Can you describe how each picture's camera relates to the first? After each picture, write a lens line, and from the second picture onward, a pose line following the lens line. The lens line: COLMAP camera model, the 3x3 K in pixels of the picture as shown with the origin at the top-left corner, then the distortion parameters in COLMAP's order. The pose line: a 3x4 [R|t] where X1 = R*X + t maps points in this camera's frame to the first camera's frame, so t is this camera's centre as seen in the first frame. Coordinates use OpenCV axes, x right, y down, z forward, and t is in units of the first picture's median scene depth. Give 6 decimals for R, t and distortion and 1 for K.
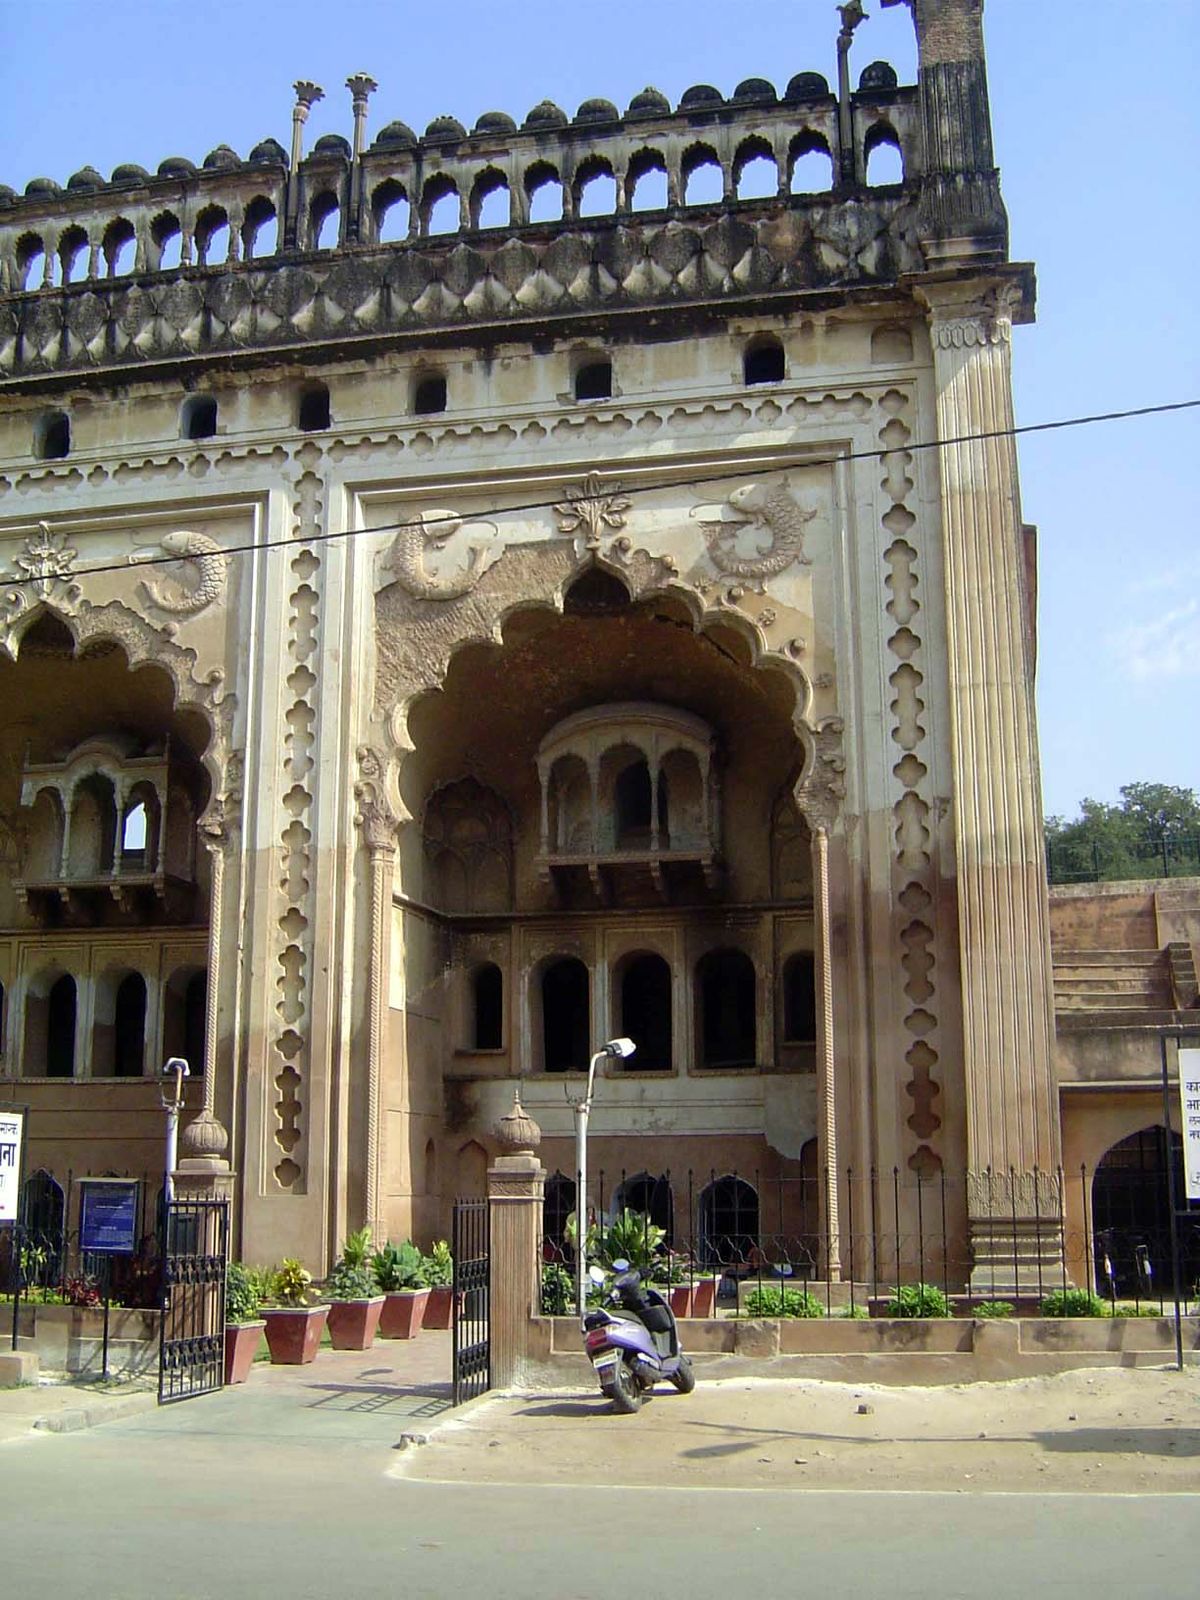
lens RADIAL K [[1805.7, 0, 613.3], [0, 1805.7, 800.3], [0, 0, 1]] dist [-0.122590, 0.000000]
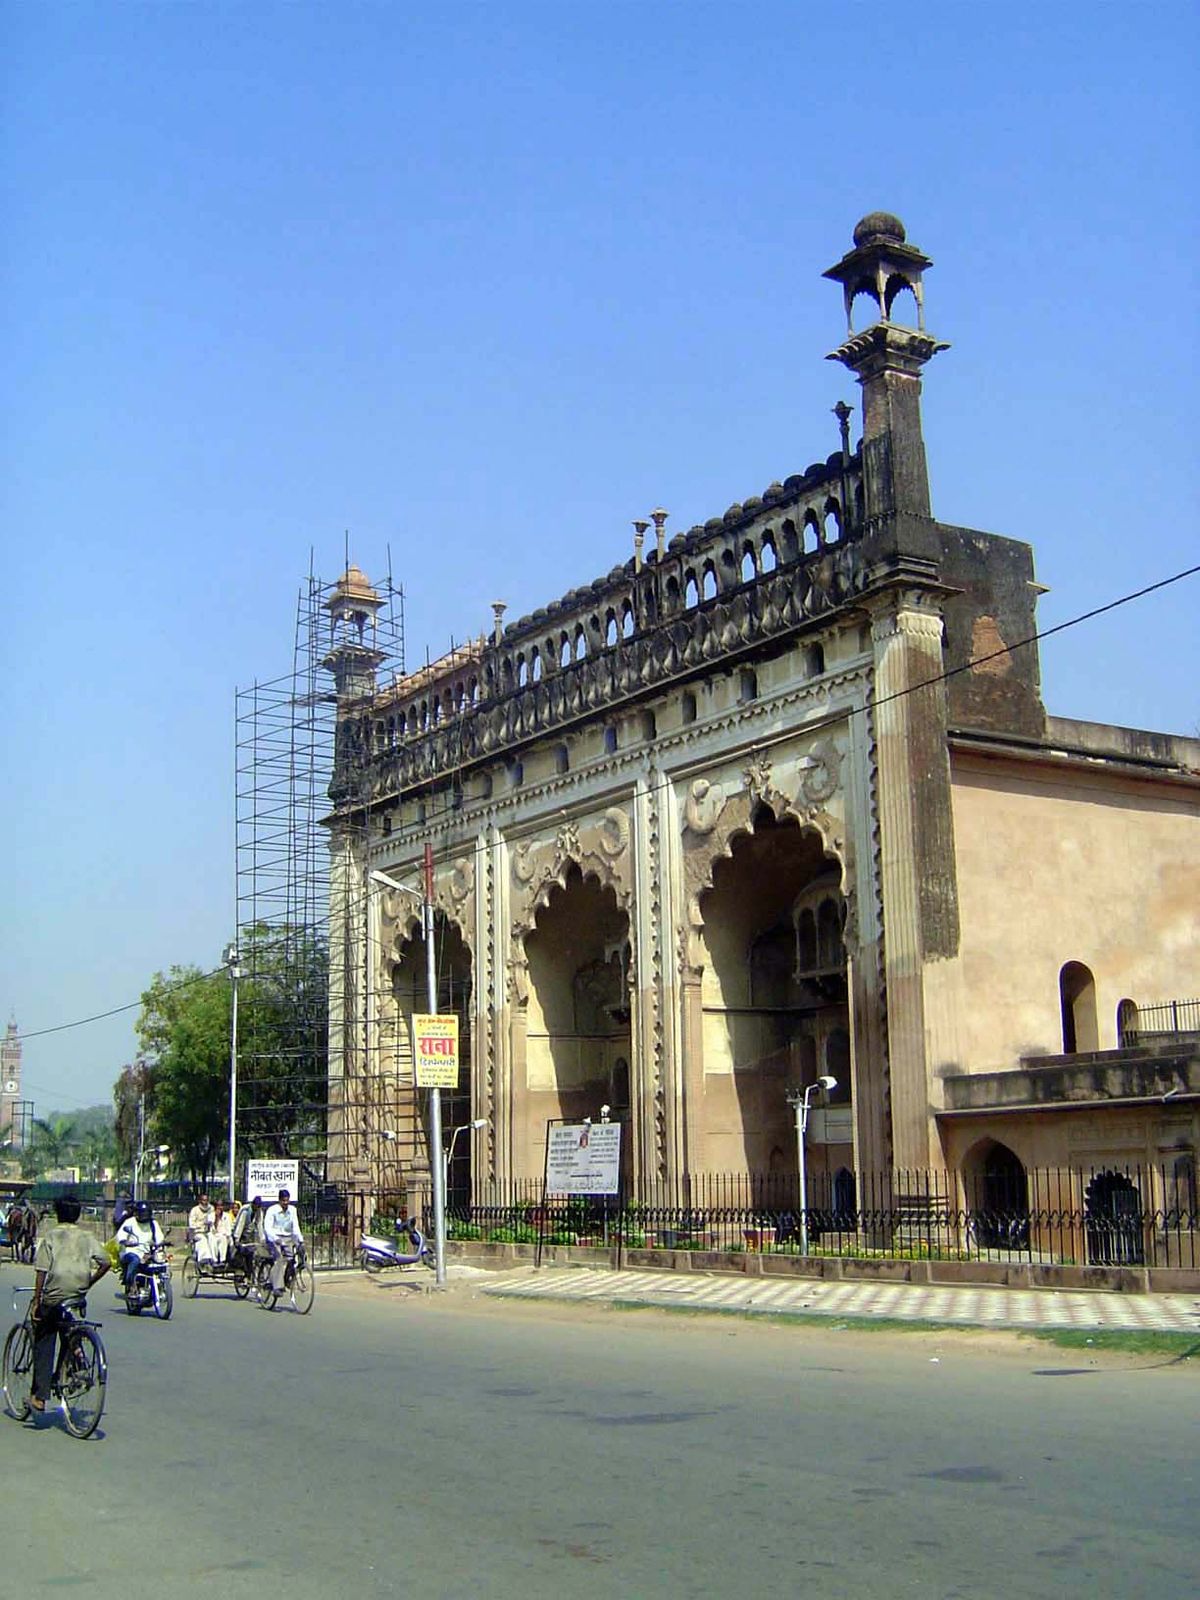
lens RADIAL K [[1805.7, 0, 598.8], [0, 1805.7, 803.6], [0, 0, 1]] dist [-0.122590, 0.000000]
pose [[0.697195, -0.153115, -0.700339, 1.034240], [0.168135, 0.984600, -0.047883, -0.074830], [0.696886, -0.084368, 0.712202, -0.283458]]
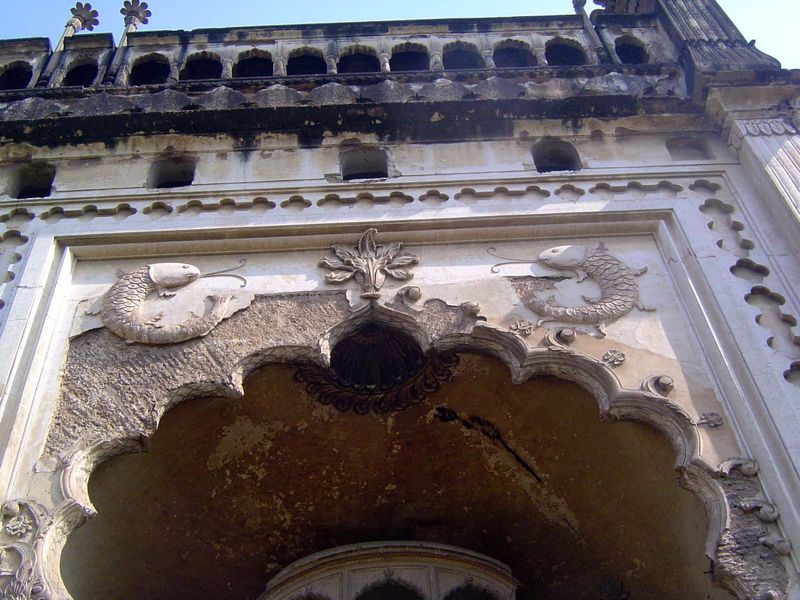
lens RADIAL K [[1037.3, 0, 405.0], [0, 1037.3, 300.3], [0, 0, 1]] dist [-0.109650, 0.000000]
pose [[0.977992, 0.118260, 0.171892, -0.073091], [0.017265, 0.775159, -0.631531, 0.142996], [-0.207929, 0.620600, 0.756057, 0.648259]]
